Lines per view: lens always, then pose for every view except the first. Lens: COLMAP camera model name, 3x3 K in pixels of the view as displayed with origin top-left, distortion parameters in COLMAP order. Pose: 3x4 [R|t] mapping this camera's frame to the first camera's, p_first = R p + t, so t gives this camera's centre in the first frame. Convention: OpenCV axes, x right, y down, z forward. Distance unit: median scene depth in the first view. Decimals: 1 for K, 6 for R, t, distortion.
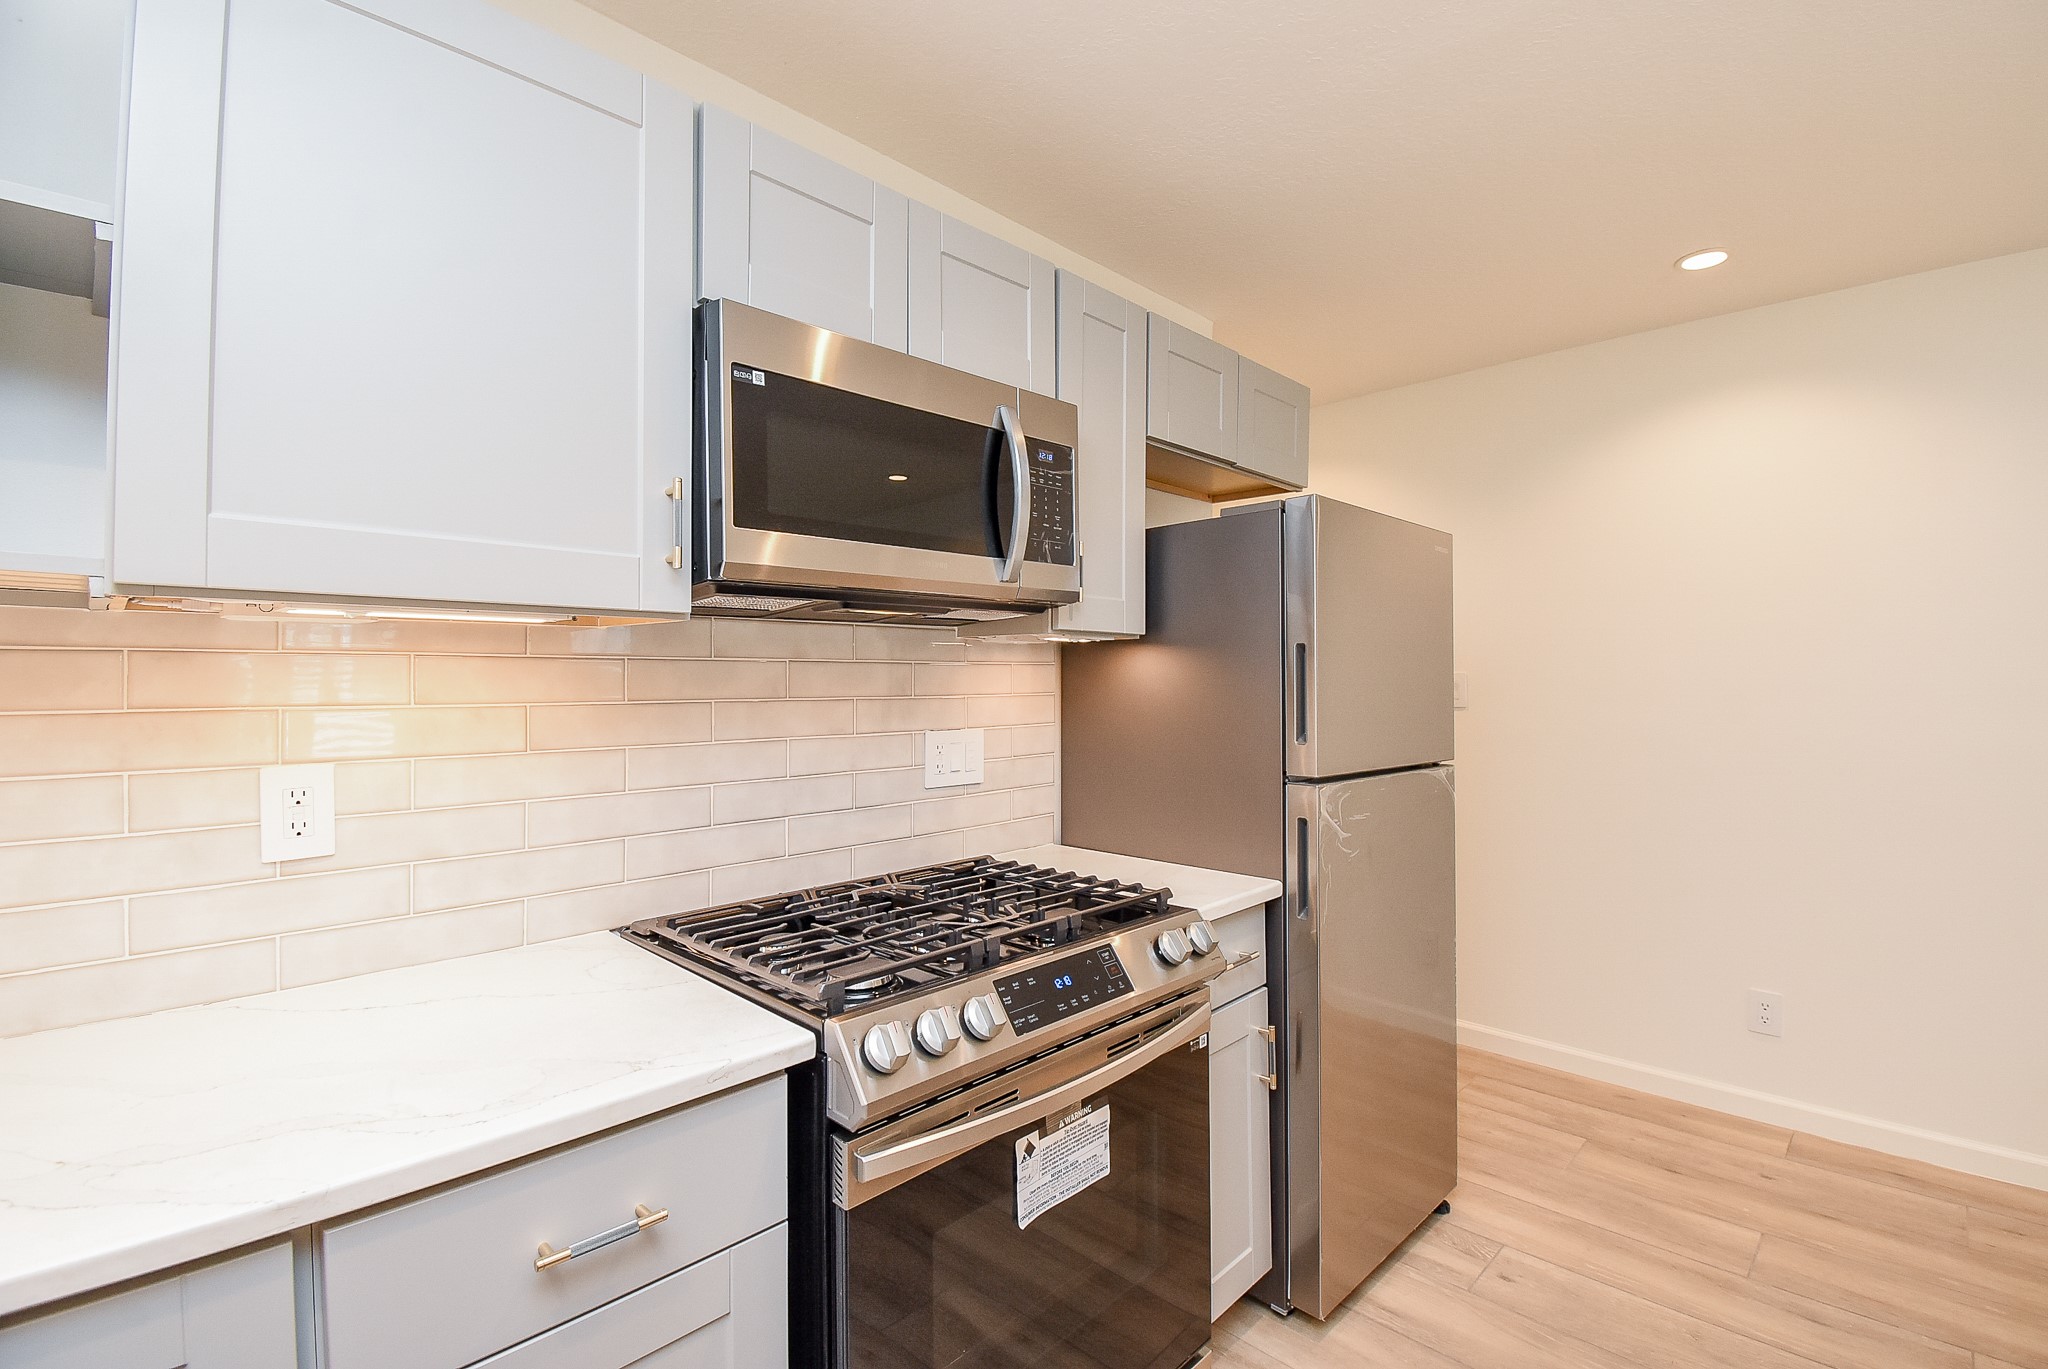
lens RADIAL K [[921.5, 0, 1024.0], [0, 921.5, 684.5], [0, 0, 1]] dist [0.024680, -0.027004]
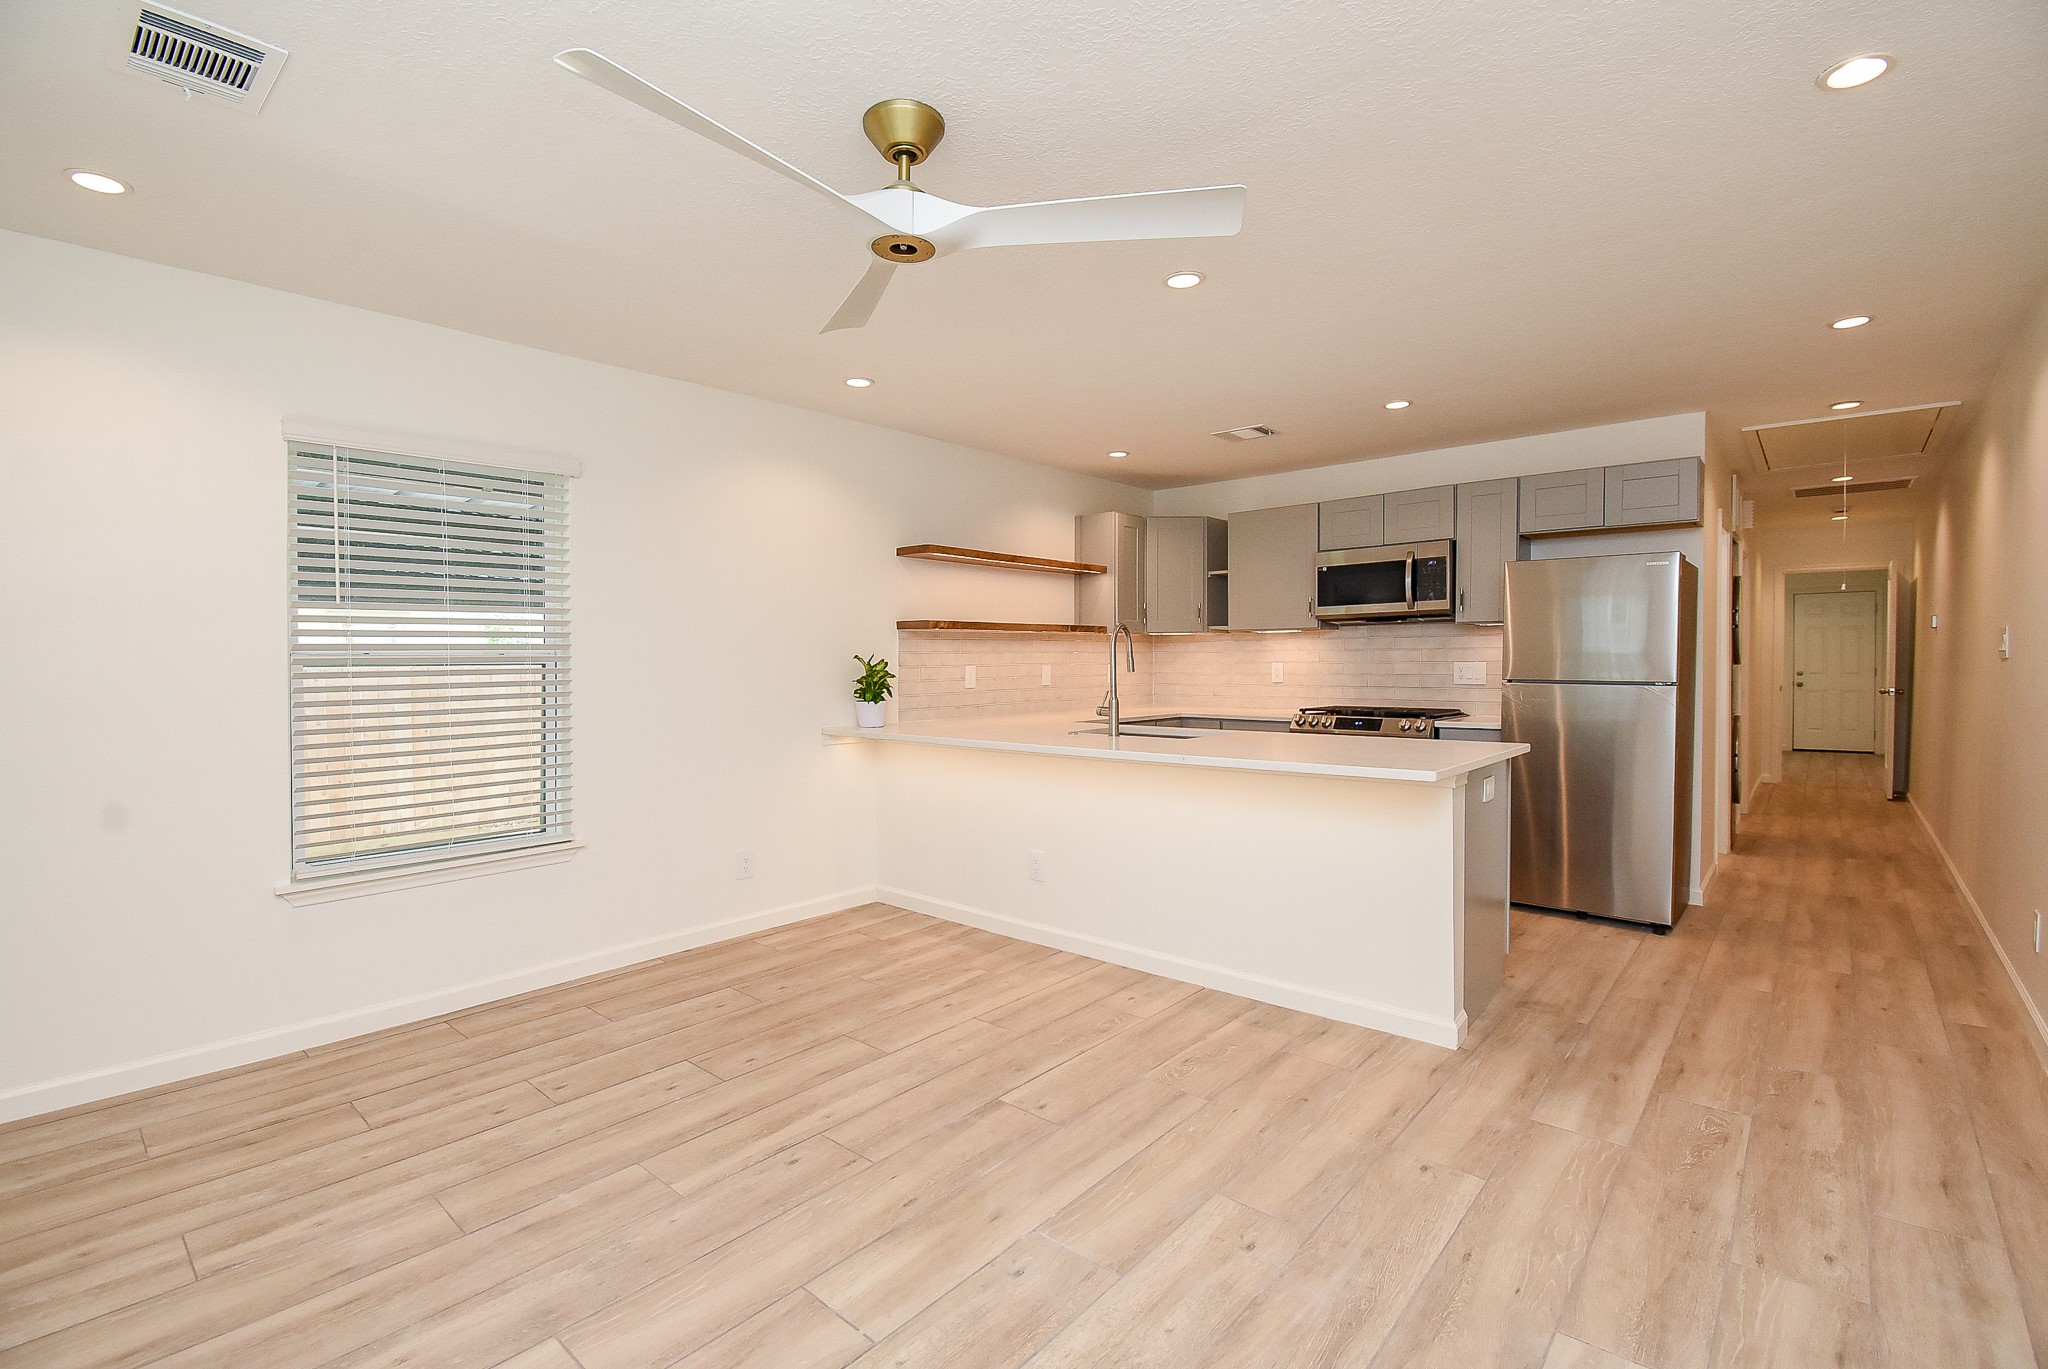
lens RADIAL K [[903.0, 0, 1014.6], [0, 903.0, 677.3], [0, 0, 1]] dist [0.023636, -0.024637]
pose [[0.033175, 0.015940, -0.999322, 2.877642], [-0.003578, 0.999868, 0.015830, 0.068897], [0.999443, 0.003050, 0.033228, -0.394987]]
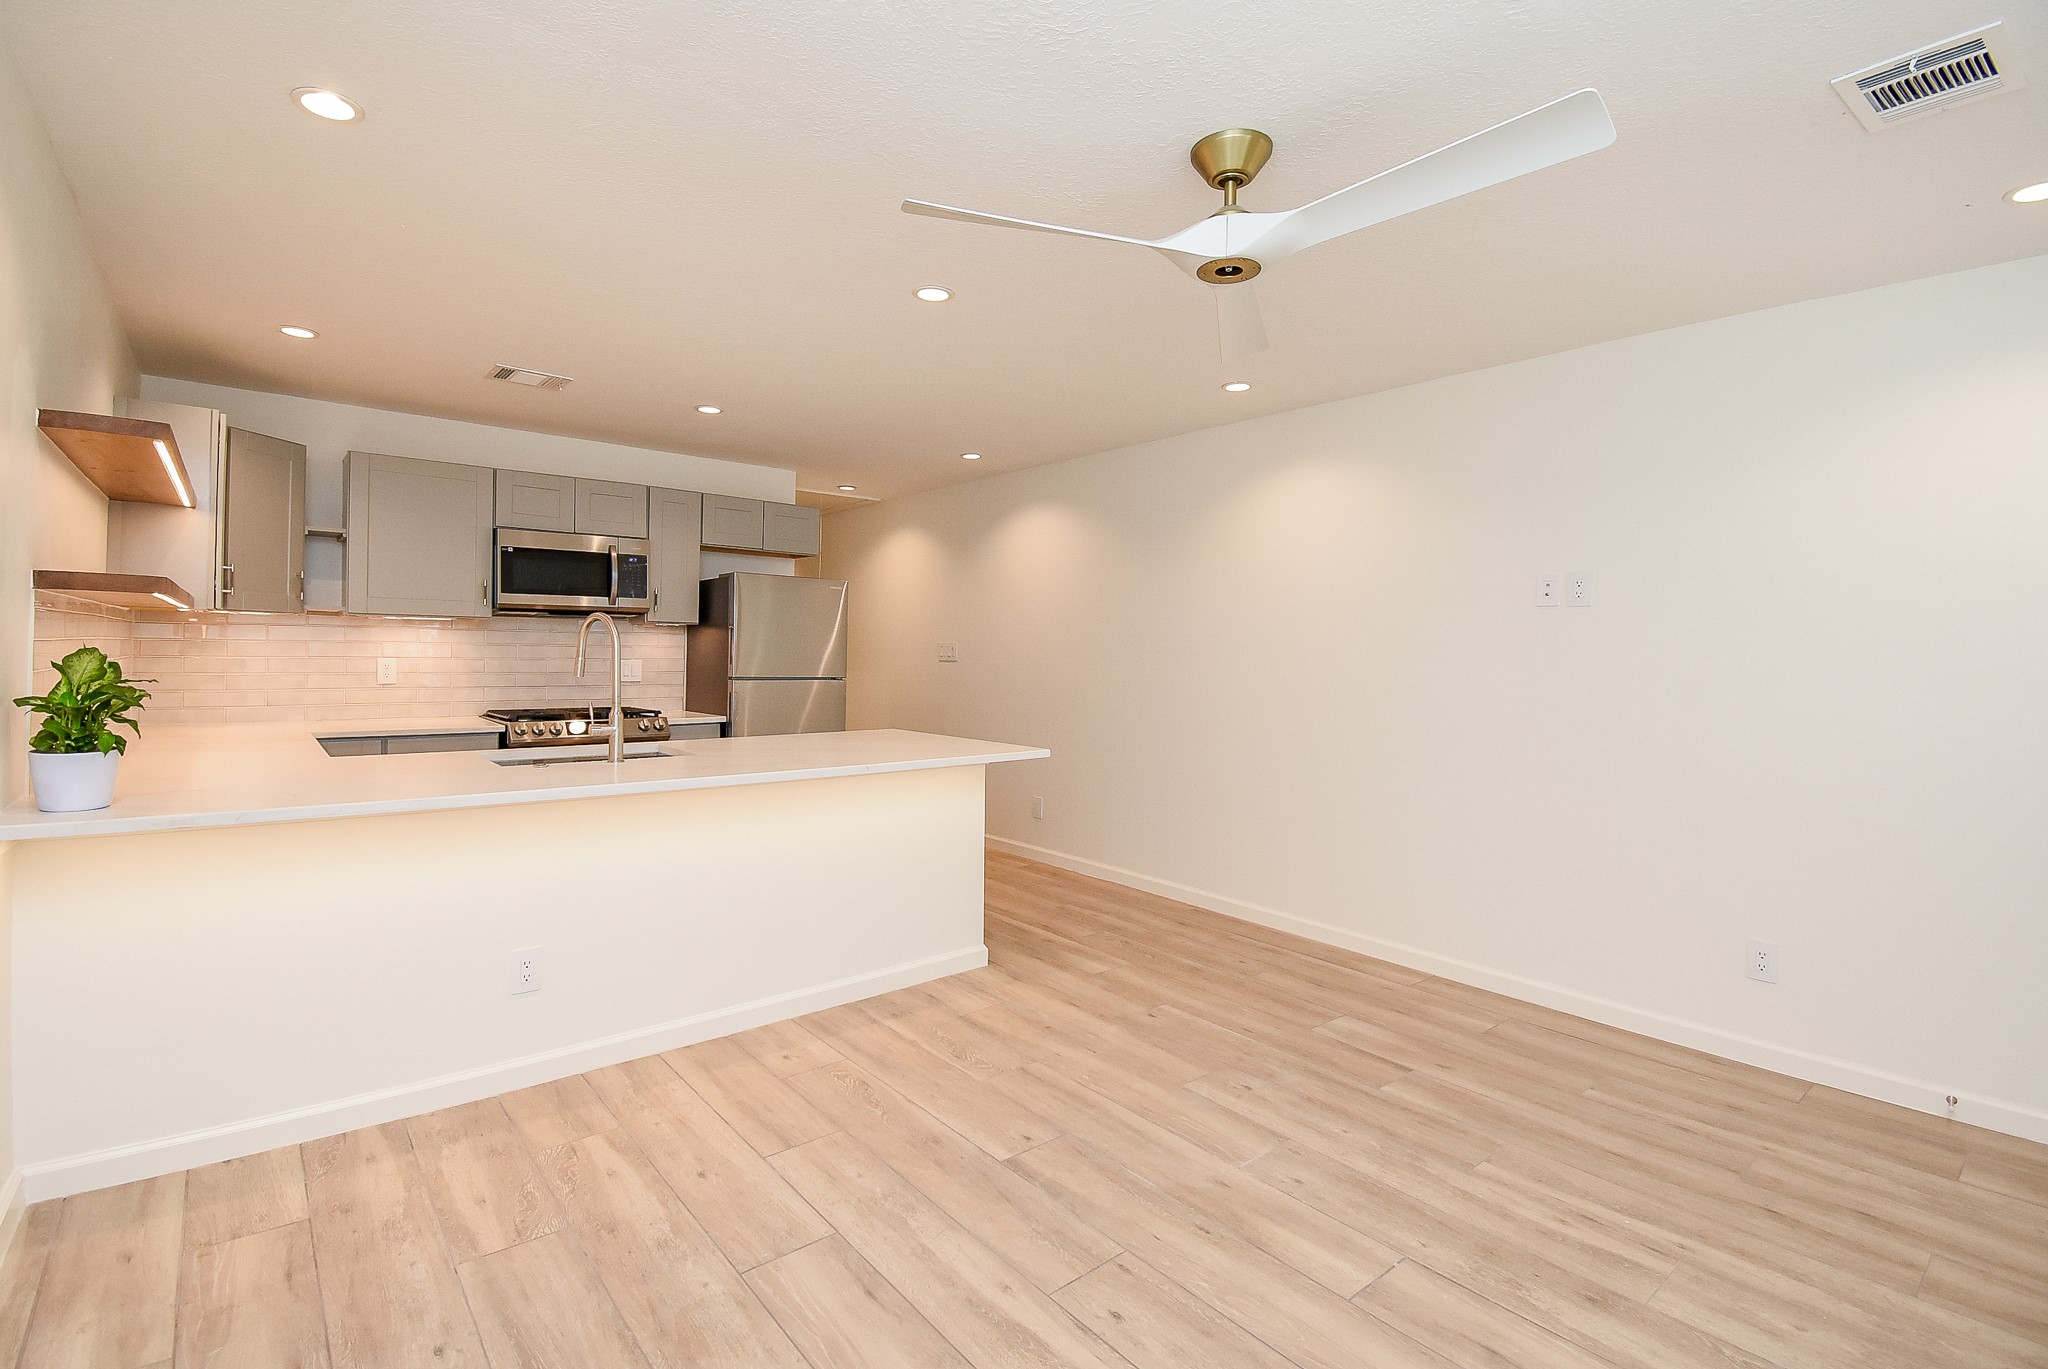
lens RADIAL K [[949.0, 0, 979.0], [0, 949.0, 649.8], [0, 0, 1]] dist [0.025295, -0.029735]
pose [[0.990014, 0.011700, -0.140481, 1.536169], [-0.013613, 0.999827, -0.012660, 0.052143], [0.140308, 0.014446, 0.990003, -1.792796]]
